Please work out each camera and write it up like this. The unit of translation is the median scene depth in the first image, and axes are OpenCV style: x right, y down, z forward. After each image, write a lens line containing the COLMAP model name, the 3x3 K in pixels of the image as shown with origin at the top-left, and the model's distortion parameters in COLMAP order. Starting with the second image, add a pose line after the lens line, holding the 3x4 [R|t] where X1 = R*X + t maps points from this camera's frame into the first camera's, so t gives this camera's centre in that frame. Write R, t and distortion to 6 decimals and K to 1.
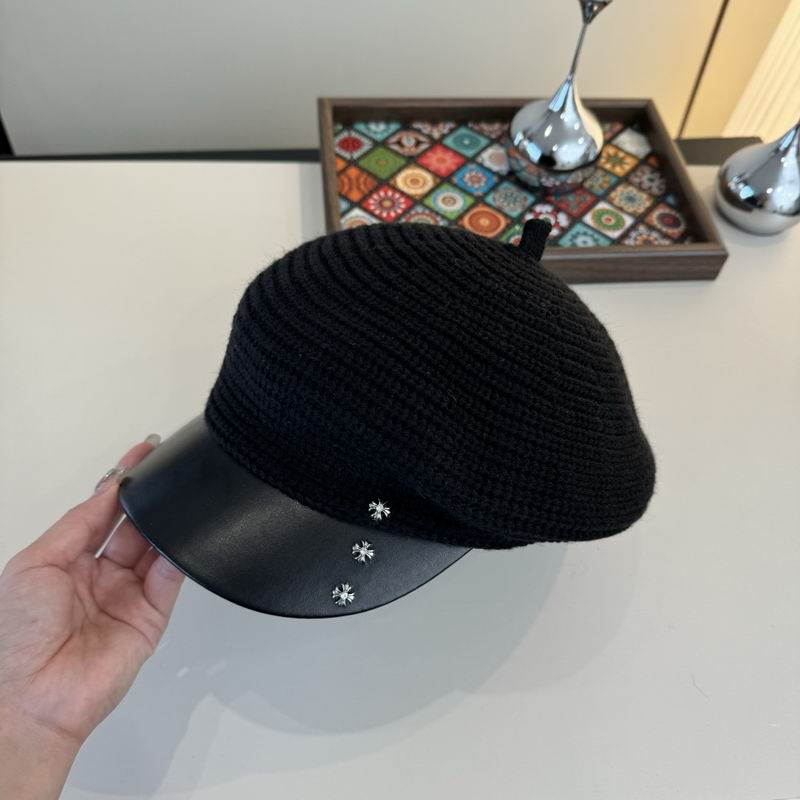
lens RADIAL K [[765.0, 0, 401.9], [0, 765.0, 405.2], [0, 0, 1]] dist [0.075607, -0.237231]
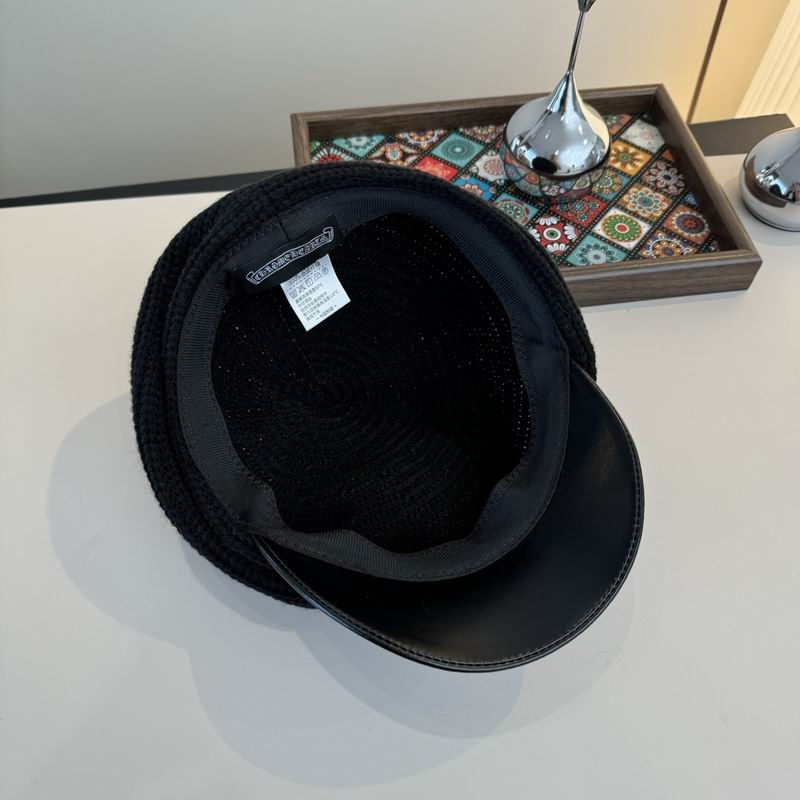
lens RADIAL K [[767.4, 0, 400.0], [0, 767.4, 400.0], [0, 0, 1]] dist [0.082645, -0.233054]
pose [[0.997263, -0.066762, -0.031758, 0.026774], [0.067286, 0.997610, 0.015720, -0.072473], [0.030633, -0.017814, 0.999372, 0.092657]]
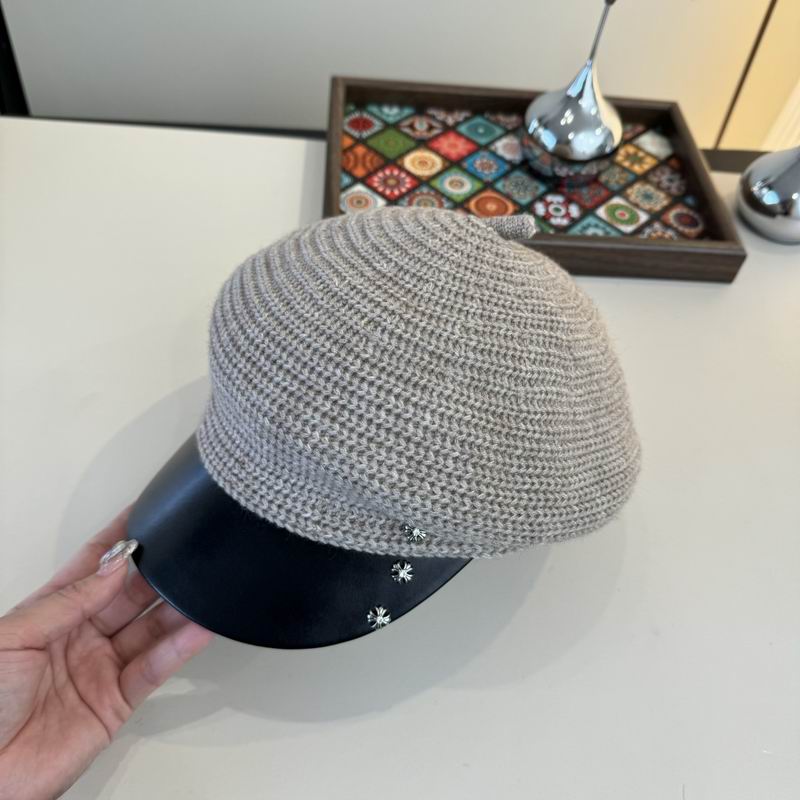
lens RADIAL K [[767.4, 0, 400.0], [0, 767.4, 400.0], [0, 0, 1]] dist [0.082645, -0.233054]
pose [[0.996738, 0.075240, -0.029189, 0.038706], [-0.076894, 0.995207, -0.060416, 0.065234], [0.024503, 0.062464, 0.997746, 0.052325]]
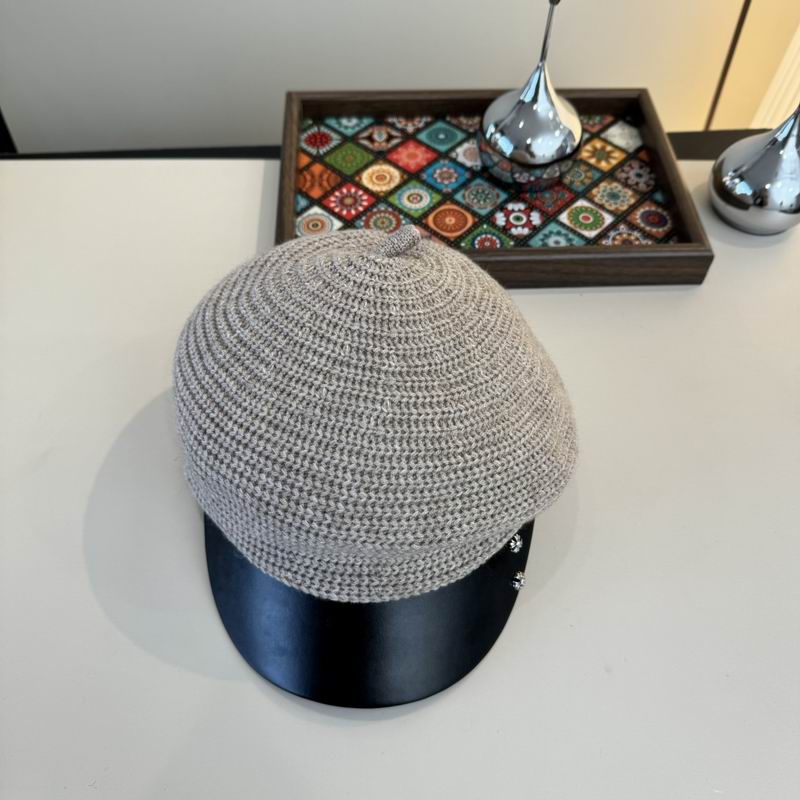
lens RADIAL K [[767.4, 0, 400.0], [0, 767.4, 400.0], [0, 0, 1]] dist [0.082645, -0.233054]
pose [[0.996993, 0.017868, -0.075408, 0.116912], [-0.018771, 0.999760, -0.011279, -0.007535], [0.075189, 0.012660, 0.997089, 0.058638]]
